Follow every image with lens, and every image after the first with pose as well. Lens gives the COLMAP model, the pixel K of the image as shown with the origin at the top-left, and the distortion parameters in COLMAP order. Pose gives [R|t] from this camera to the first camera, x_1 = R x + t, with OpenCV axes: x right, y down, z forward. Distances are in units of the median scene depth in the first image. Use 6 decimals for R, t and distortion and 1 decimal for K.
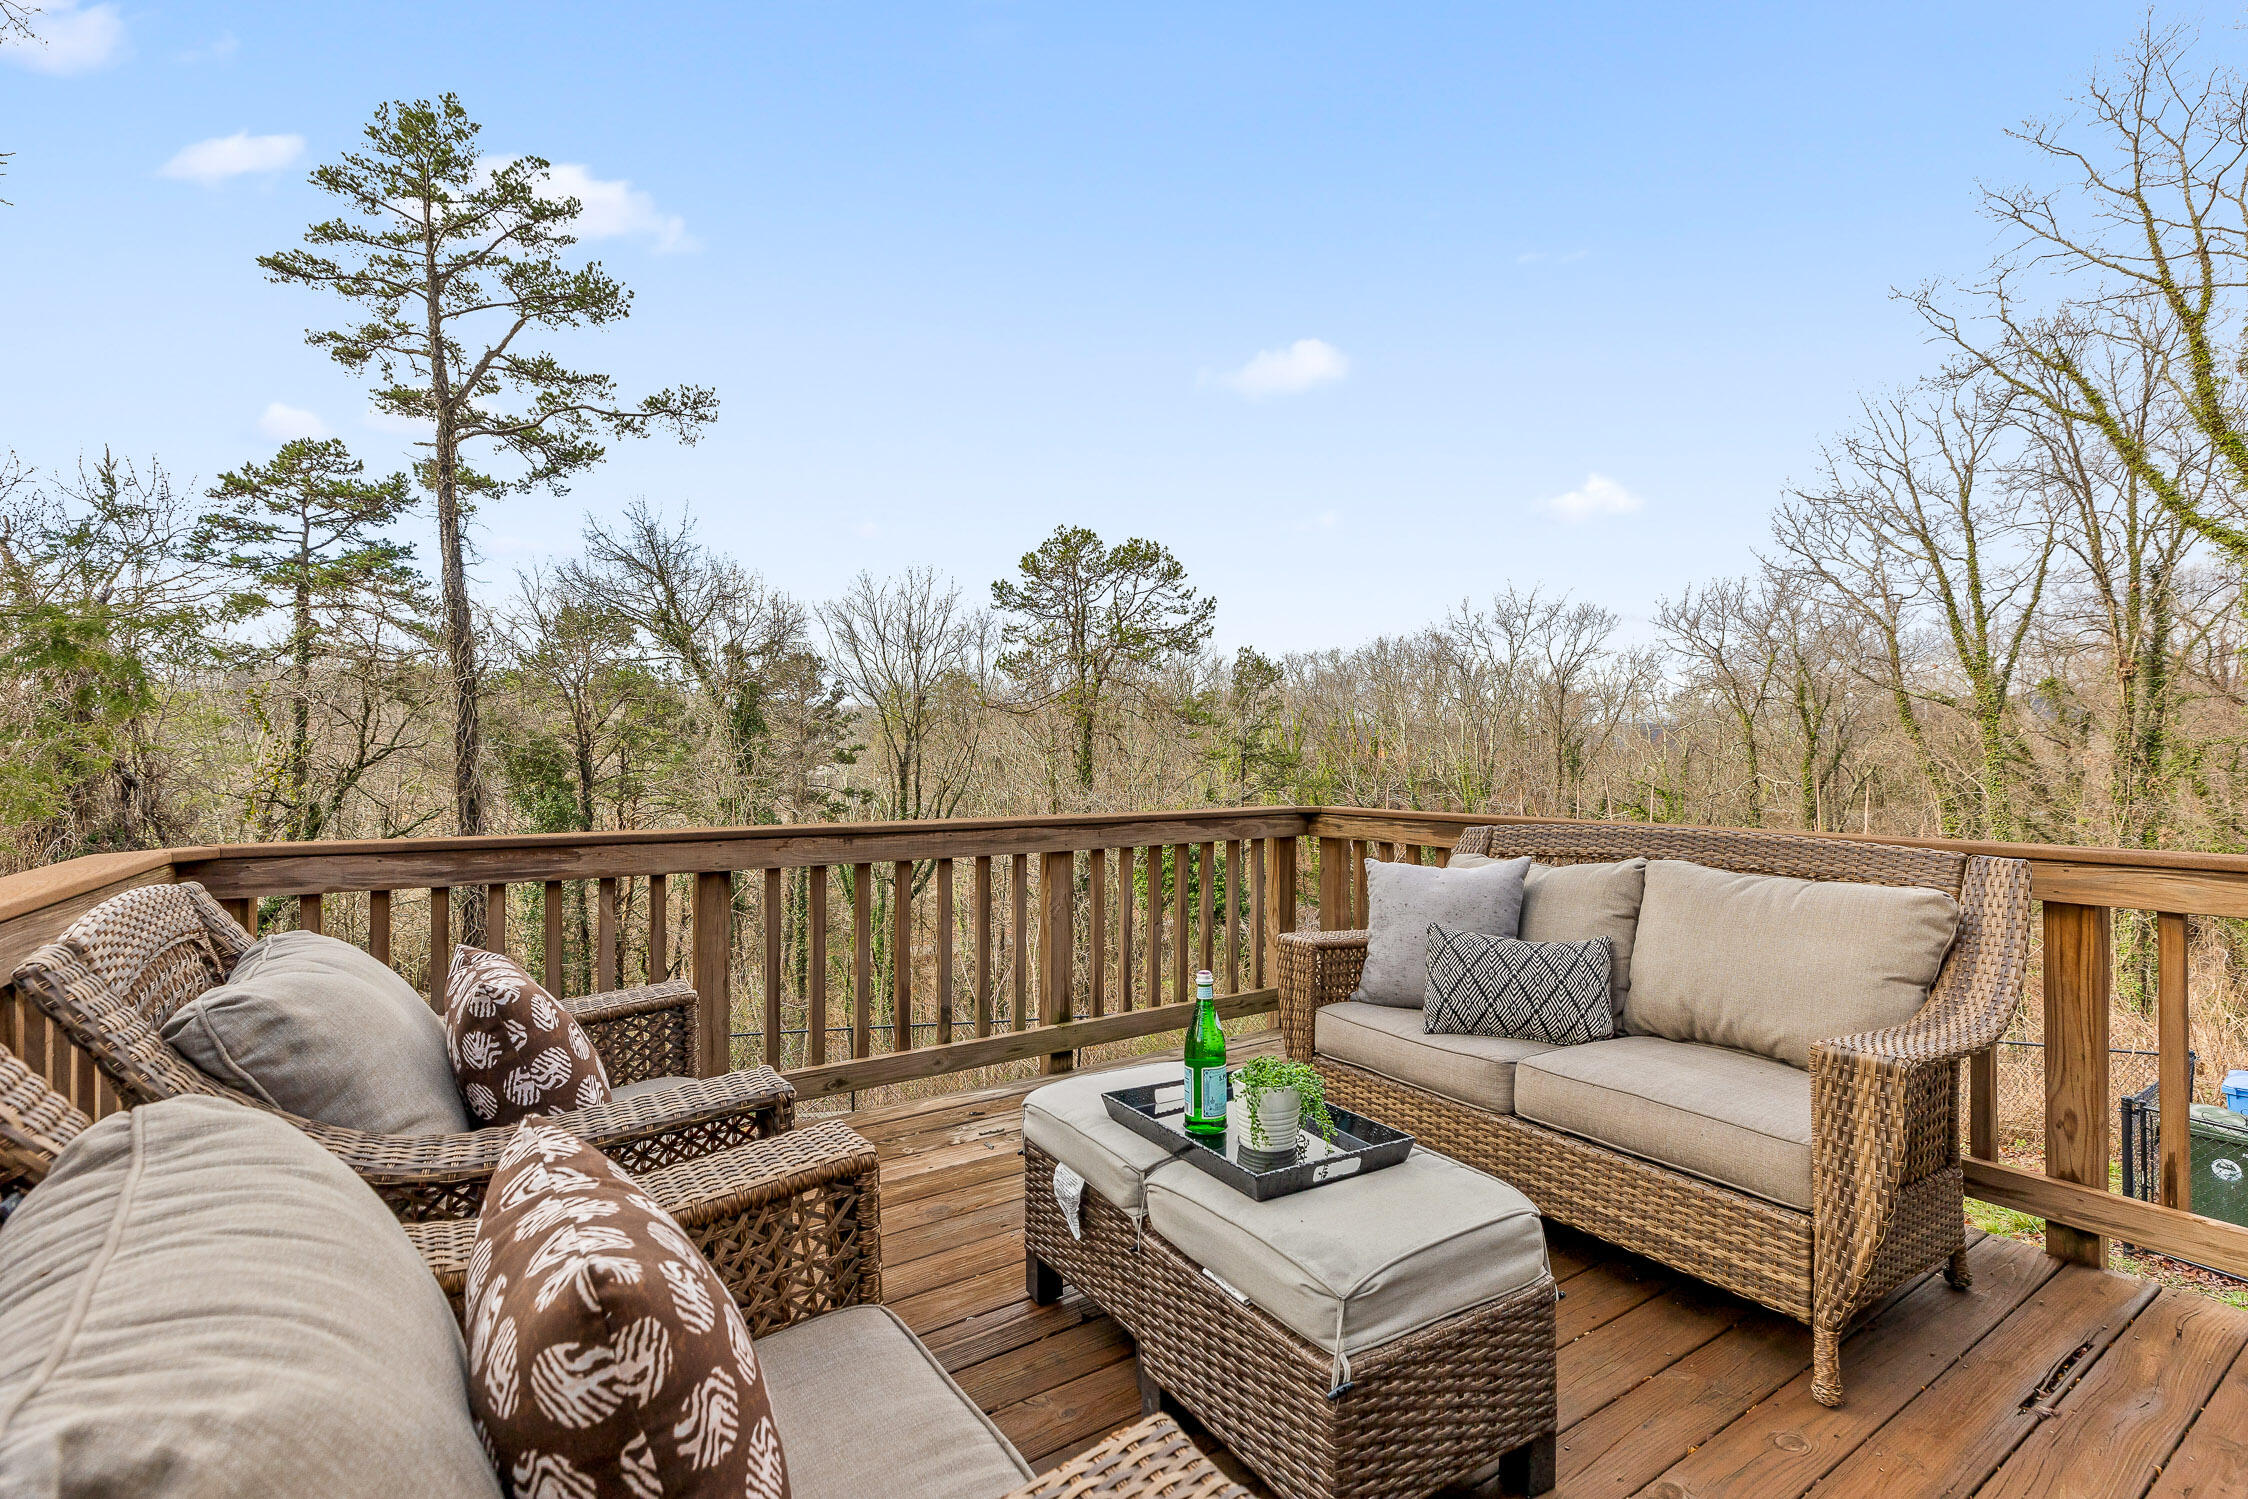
lens RADIAL K [[1009.8, 0, 1124.0], [0, 1009.8, 749.5], [0, 0, 1]] dist [0.002960, 0.000141]
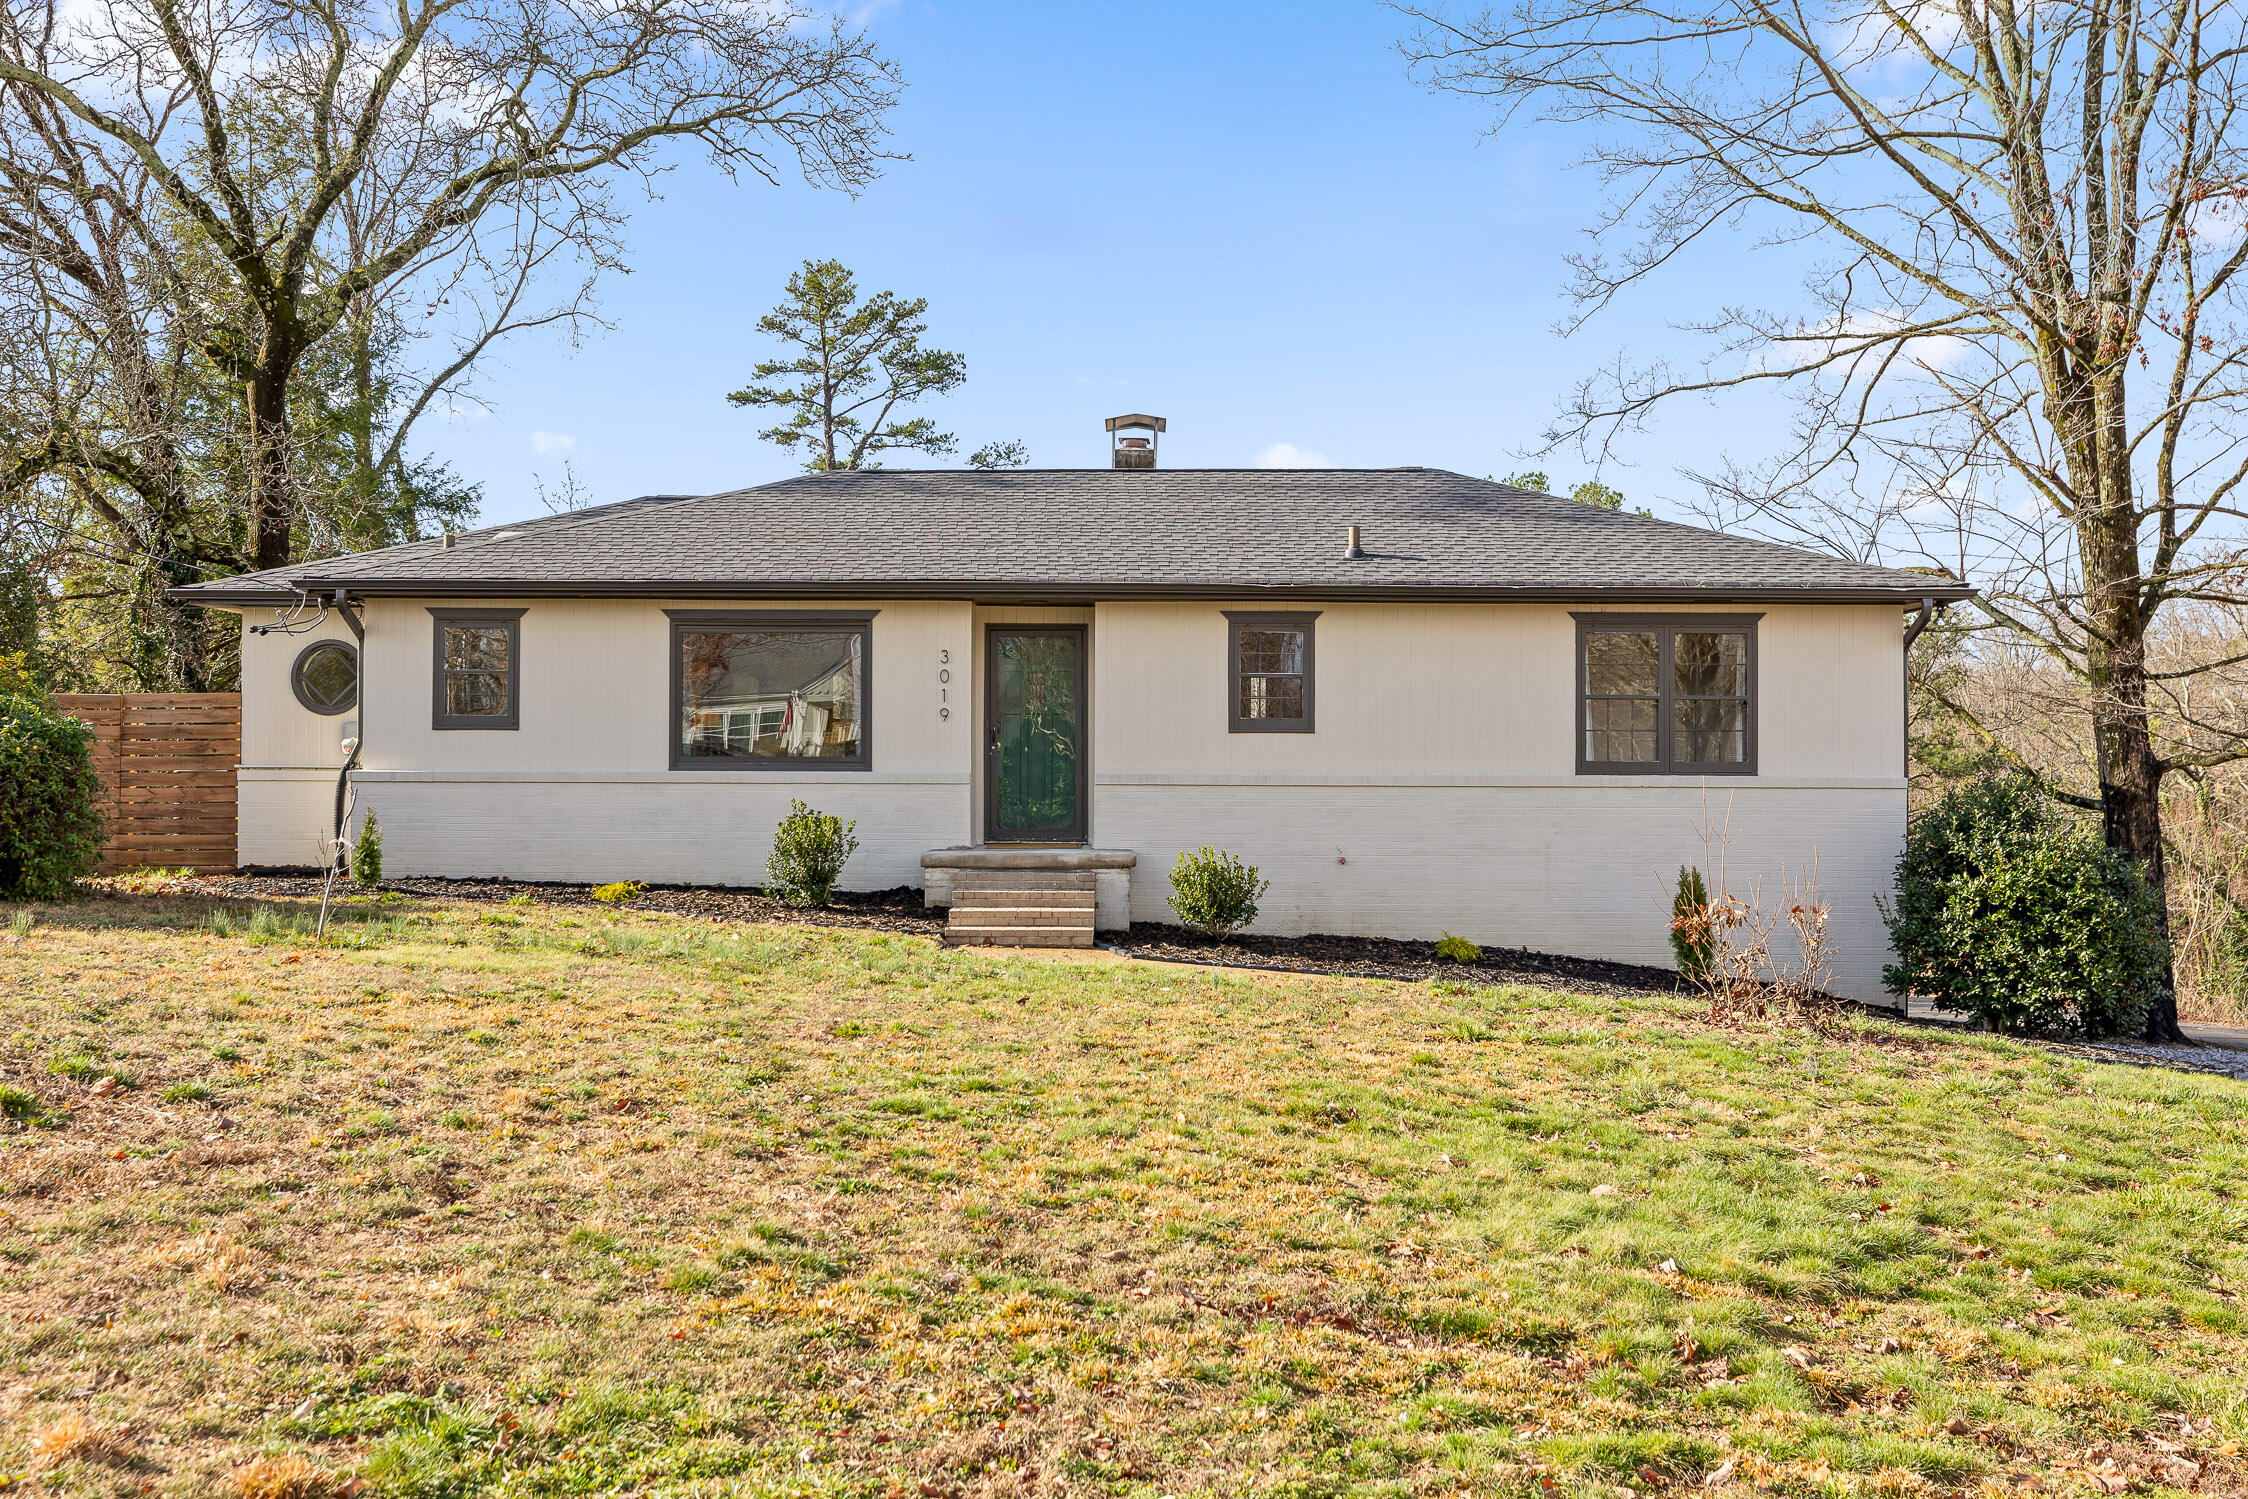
lens RADIAL K [[2111.6, 0, 1124.0], [0, 2111.6, 749.5], [0, 0, 1]] dist [-0.009954, 0.011215]
pose [[0.839177, -0.016218, -0.543616, 1.060315], [0.009236, 0.999836, -0.015572, 0.043749], [0.543780, 0.008047, 0.839189, -1.024272]]
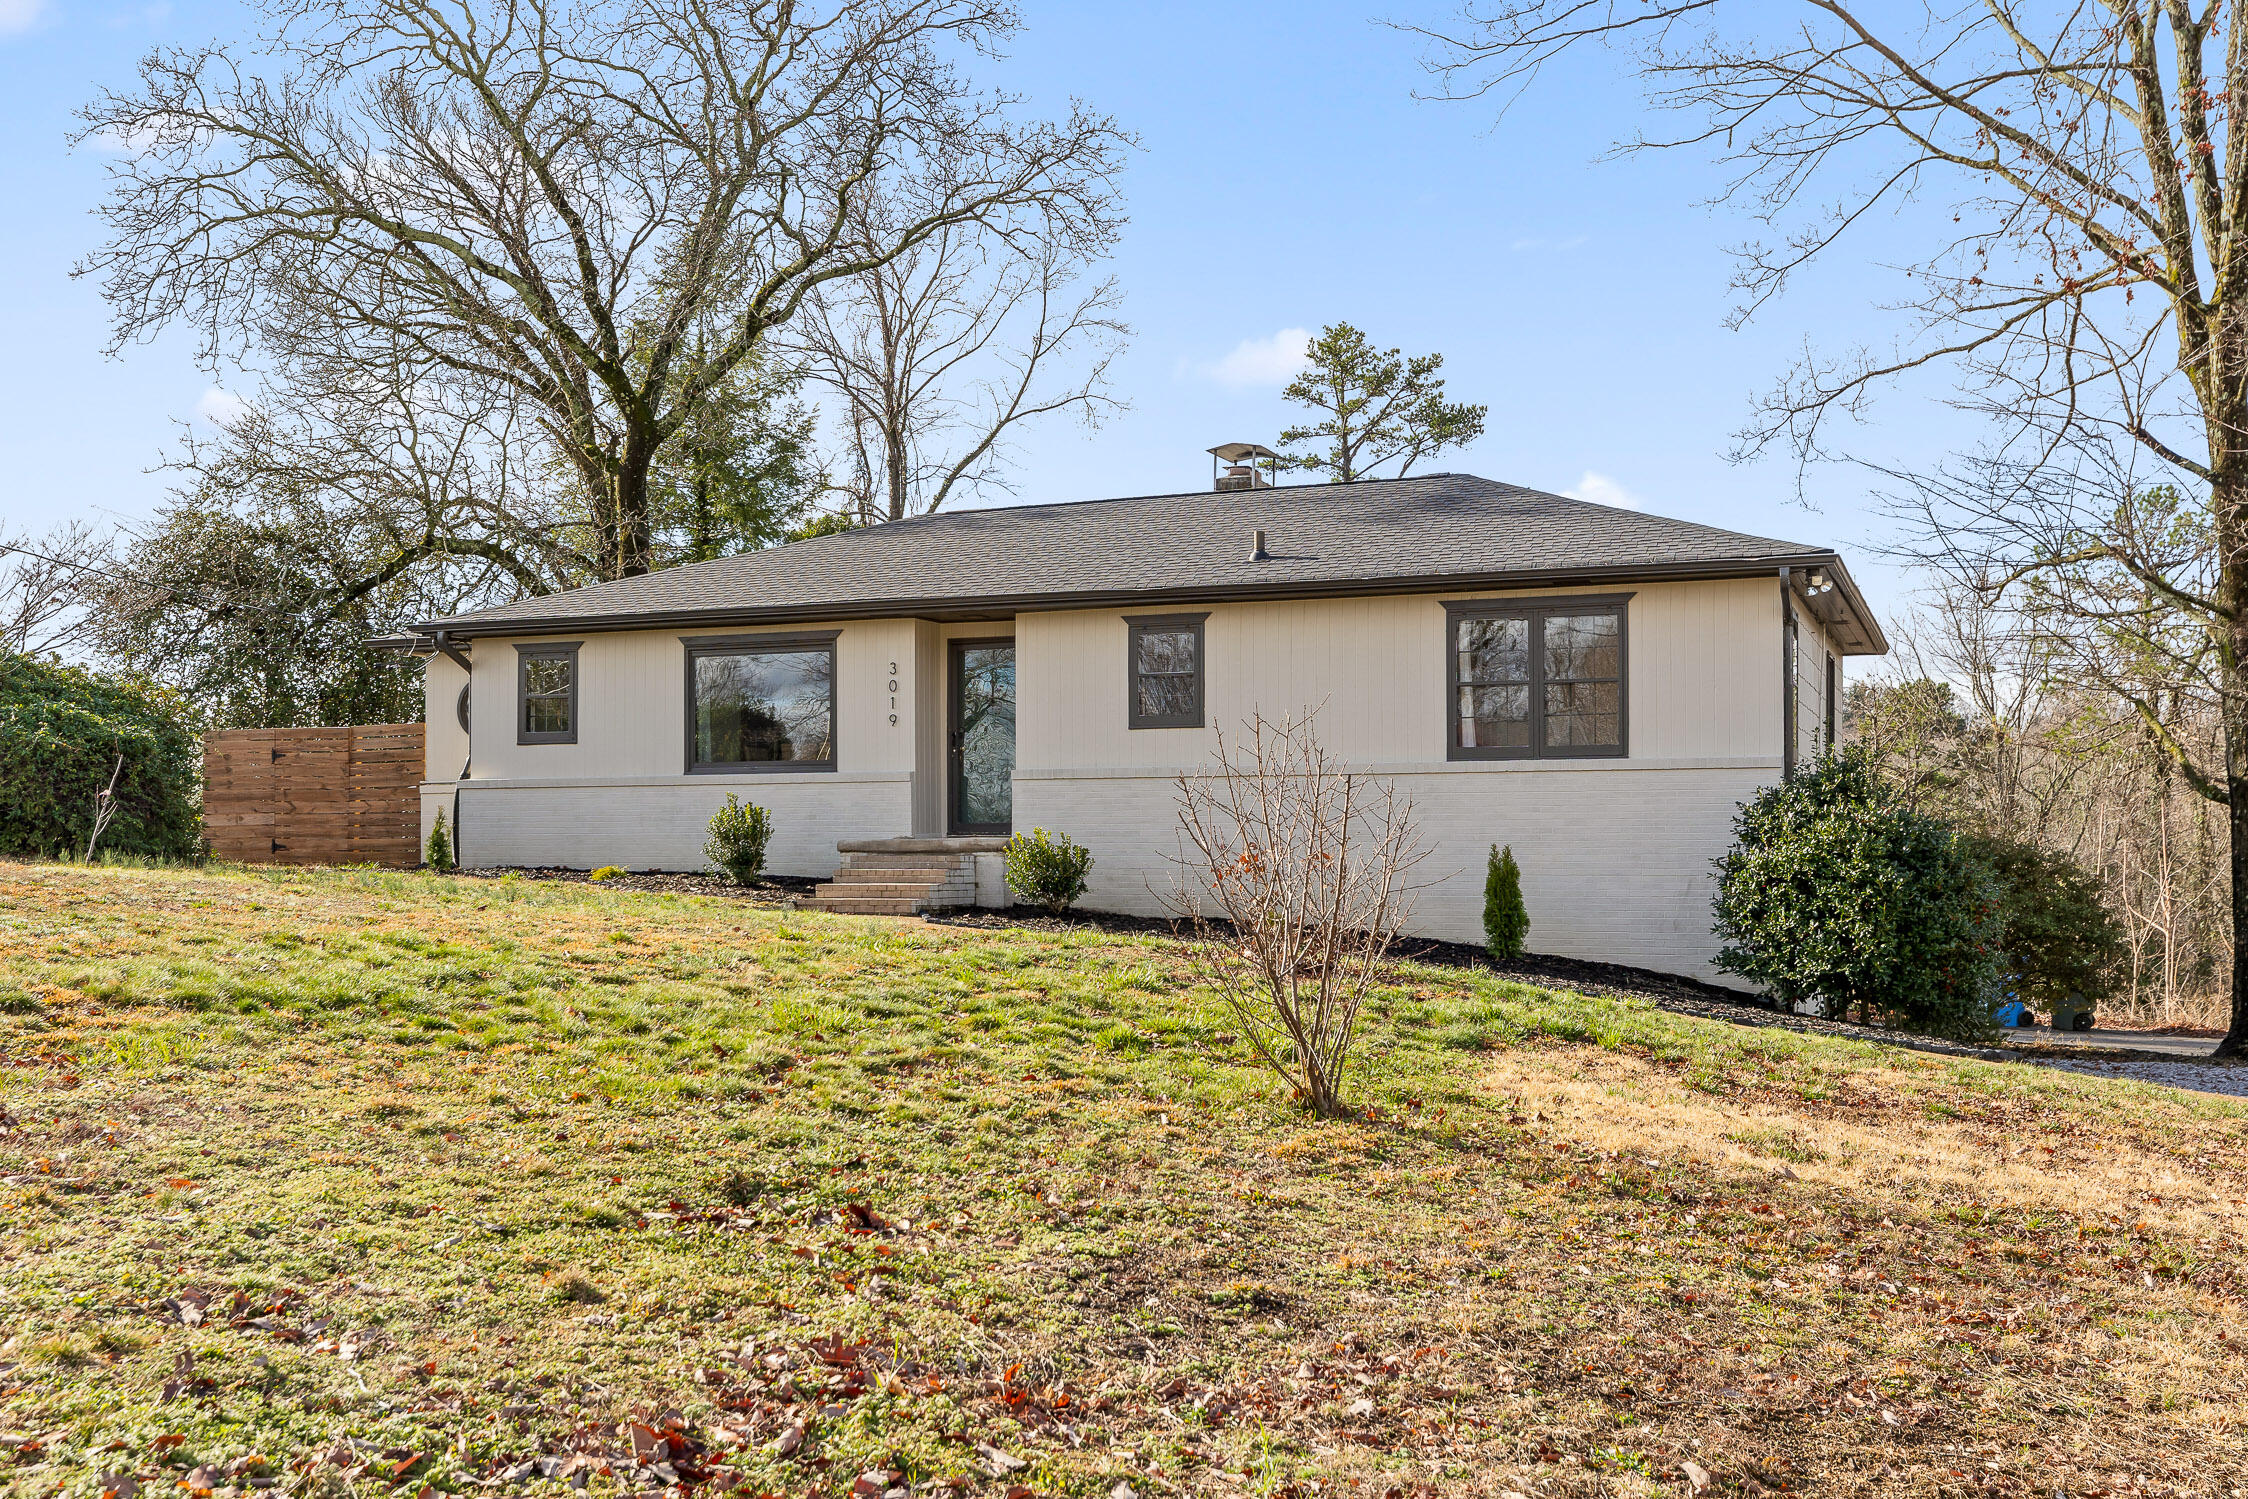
lens RADIAL K [[2185.8, 0, 1121.1], [0, 2185.8, 835.1], [0, 0, 1]] dist [-0.006483, 0.006379]
pose [[0.574320, -0.024422, -0.818266, 1.401397], [0.011488, 0.999697, -0.021775, 0.090114], [0.818550, 0.003106, 0.574427, -0.834896]]
